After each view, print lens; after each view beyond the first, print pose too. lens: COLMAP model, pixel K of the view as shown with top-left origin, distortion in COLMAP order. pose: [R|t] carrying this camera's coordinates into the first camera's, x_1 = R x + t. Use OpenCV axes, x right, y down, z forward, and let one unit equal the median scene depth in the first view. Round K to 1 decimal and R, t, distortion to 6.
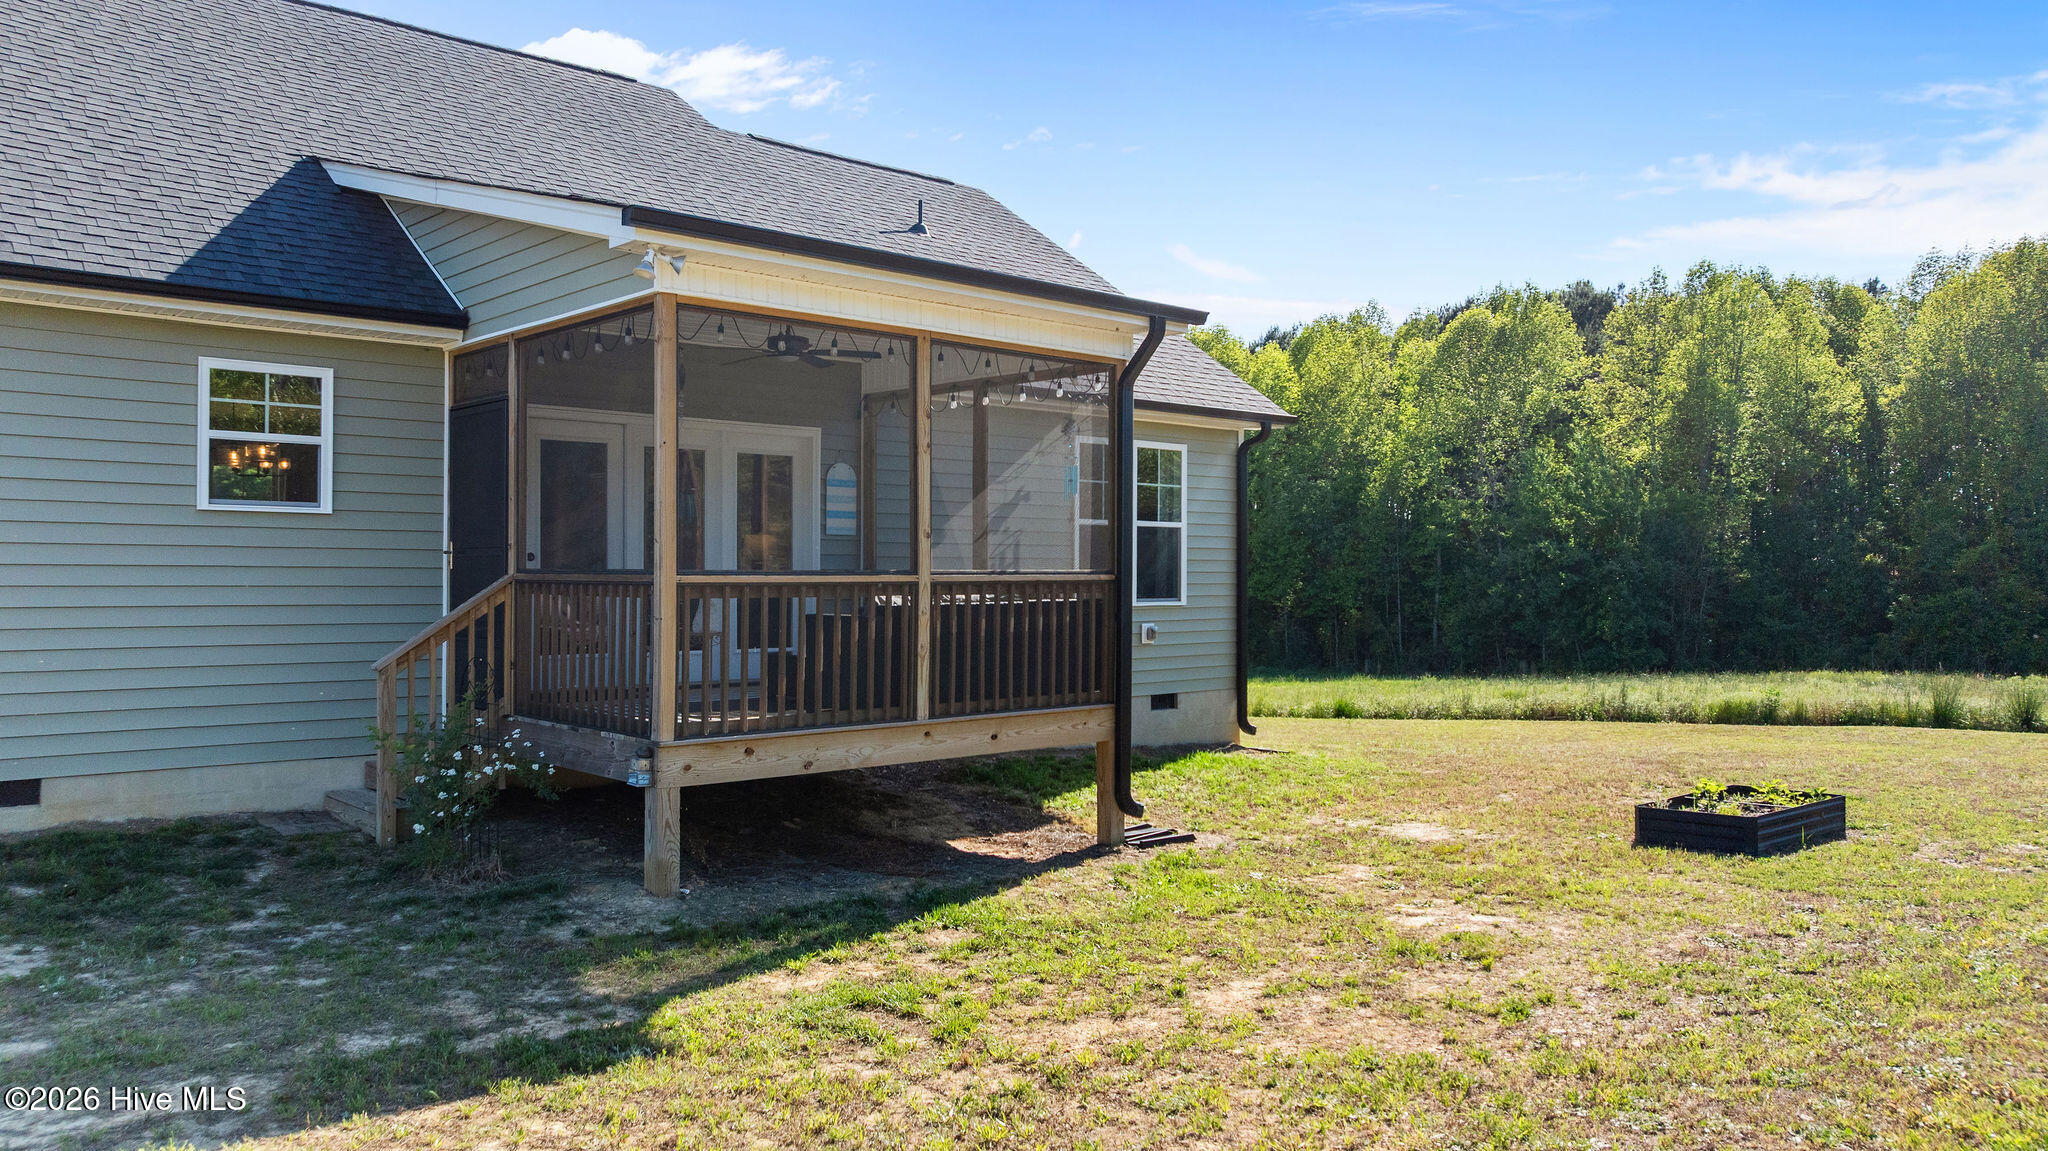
lens RADIAL K [[1458.7, 0, 1016.0], [0, 1458.7, 575.3], [0, 0, 1]] dist [-0.022823, 0.013110]
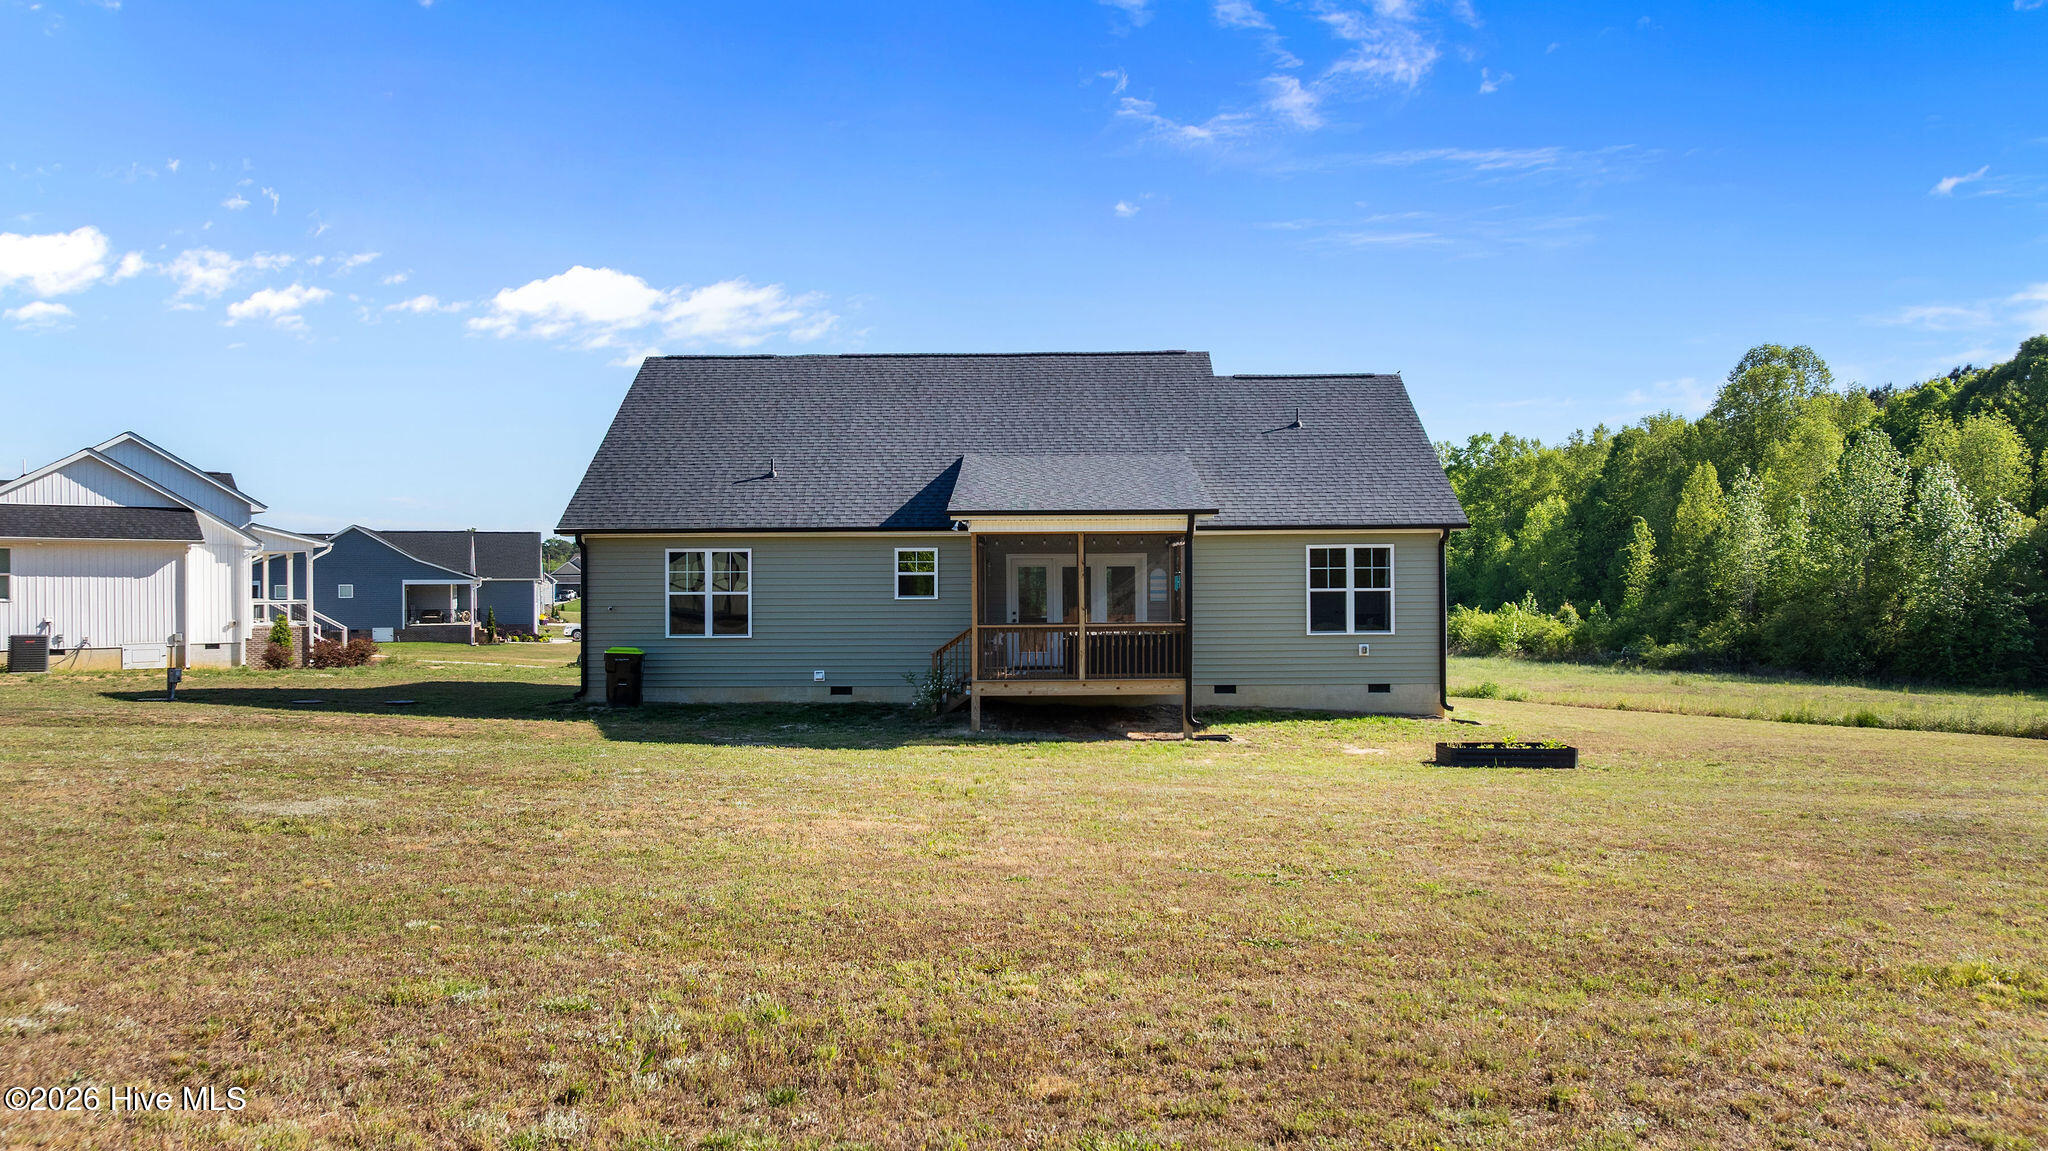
lens RADIAL K [[1458.7, 0, 1029.0], [0, 1458.7, 578.8], [0, 0, 1]] dist [-0.022823, 0.013110]
pose [[0.734365, -0.010668, -0.678671, 1.577306], [0.009213, 0.999941, -0.005749, -0.064755], [0.678692, -0.002030, 0.734420, -0.954334]]
